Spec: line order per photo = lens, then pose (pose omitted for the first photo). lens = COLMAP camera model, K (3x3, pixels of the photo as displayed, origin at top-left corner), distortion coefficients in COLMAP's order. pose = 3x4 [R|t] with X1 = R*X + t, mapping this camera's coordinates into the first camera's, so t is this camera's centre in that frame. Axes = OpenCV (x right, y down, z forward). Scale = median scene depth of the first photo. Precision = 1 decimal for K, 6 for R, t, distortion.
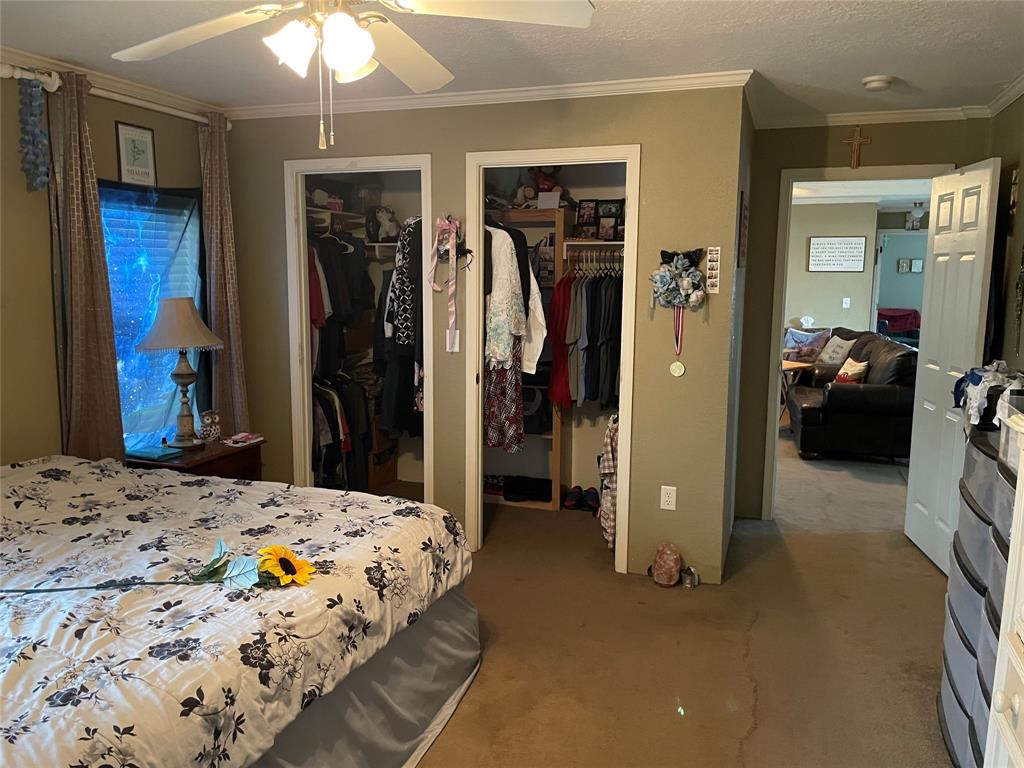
lens RADIAL K [[776.7, 0, 515.5], [0, 776.7, 383.5], [0, 0, 1]] dist [0.046233, -0.042402]
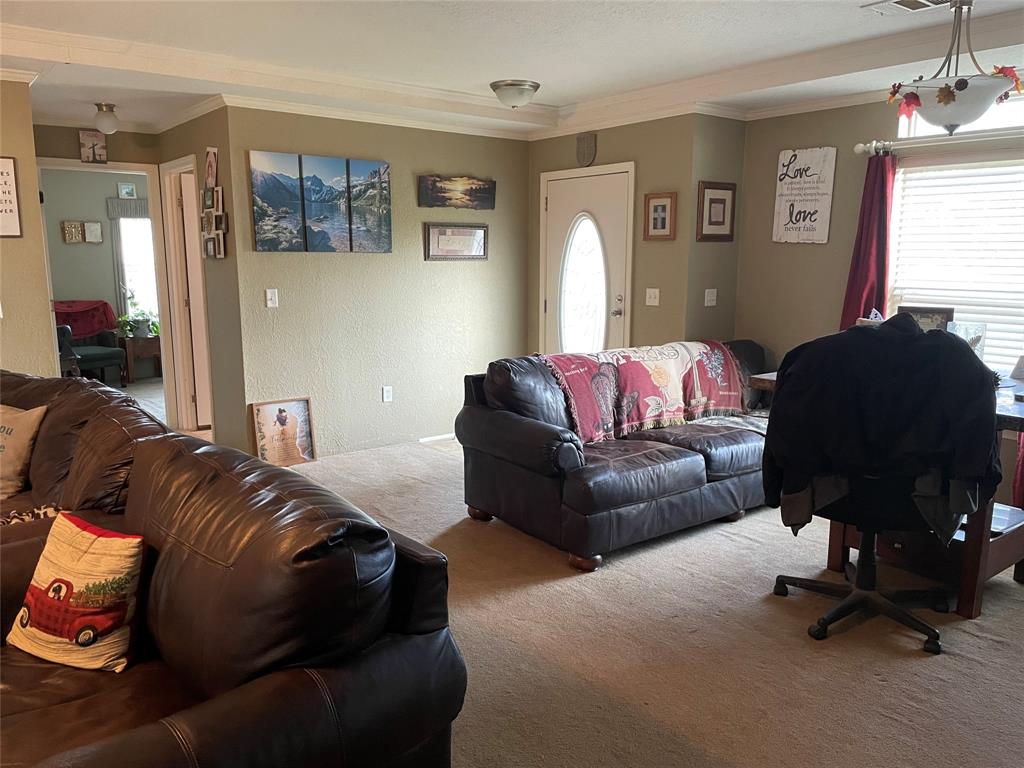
lens RADIAL K [[776.7, 0, 514.9], [0, 776.7, 393.2], [0, 0, 1]] dist [0.046233, -0.042402]
pose [[0.541252, -0.158566, 0.825774, 0.202817], [0.121750, 0.986488, 0.109626, -0.066919], [-0.831999, 0.041203, 0.553245, 0.497946]]
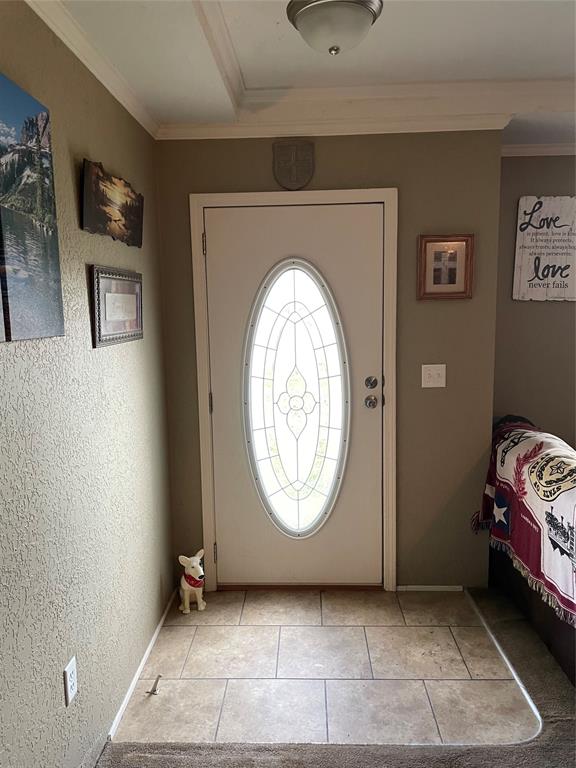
lens RADIAL K [[582.5, 0, 293.1], [0, 582.5, 382.2], [0, 0, 1]] dist [0.046233, -0.042402]
pose [[-0.283043, -0.136005, 0.949415, 0.452620], [0.148781, 0.971686, 0.183551, -0.124482], [-0.947497, 0.193207, -0.254794, 0.861803]]
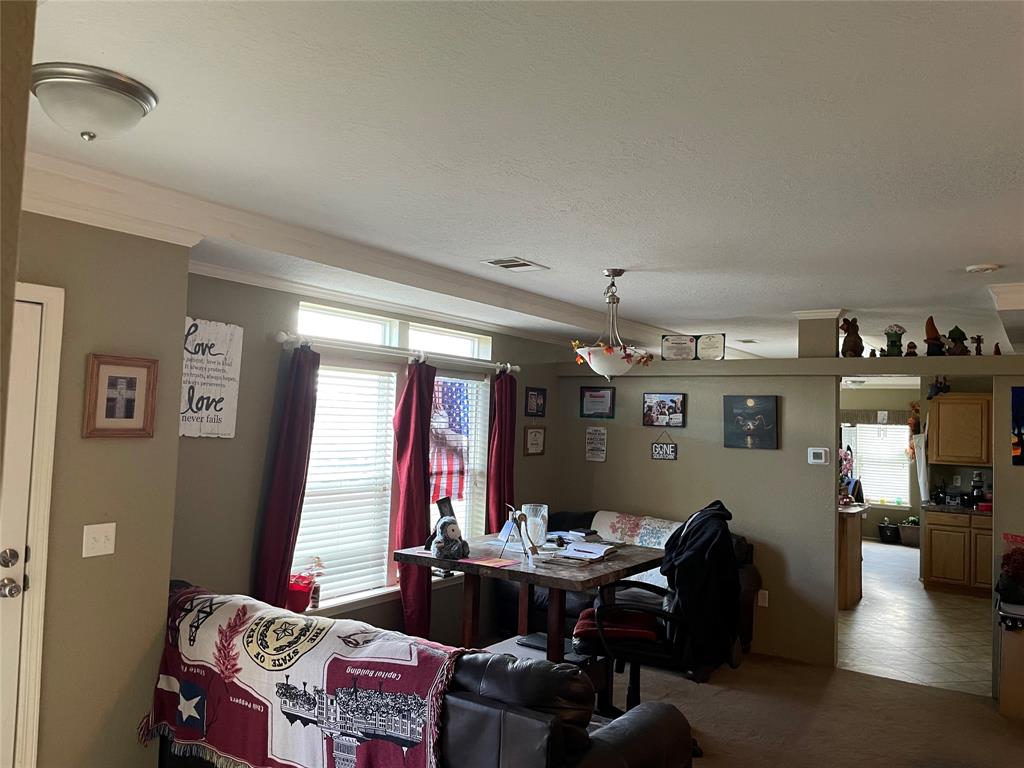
lens RADIAL K [[776.7, 0, 515.4], [0, 776.7, 377.4], [0, 0, 1]] dist [0.046233, -0.042402]
pose [[-0.959511, -0.031708, 0.279880, 0.483093], [-0.008430, 0.996431, 0.083988, -0.149819], [-0.281544, 0.078228, -0.956354, 0.952646]]
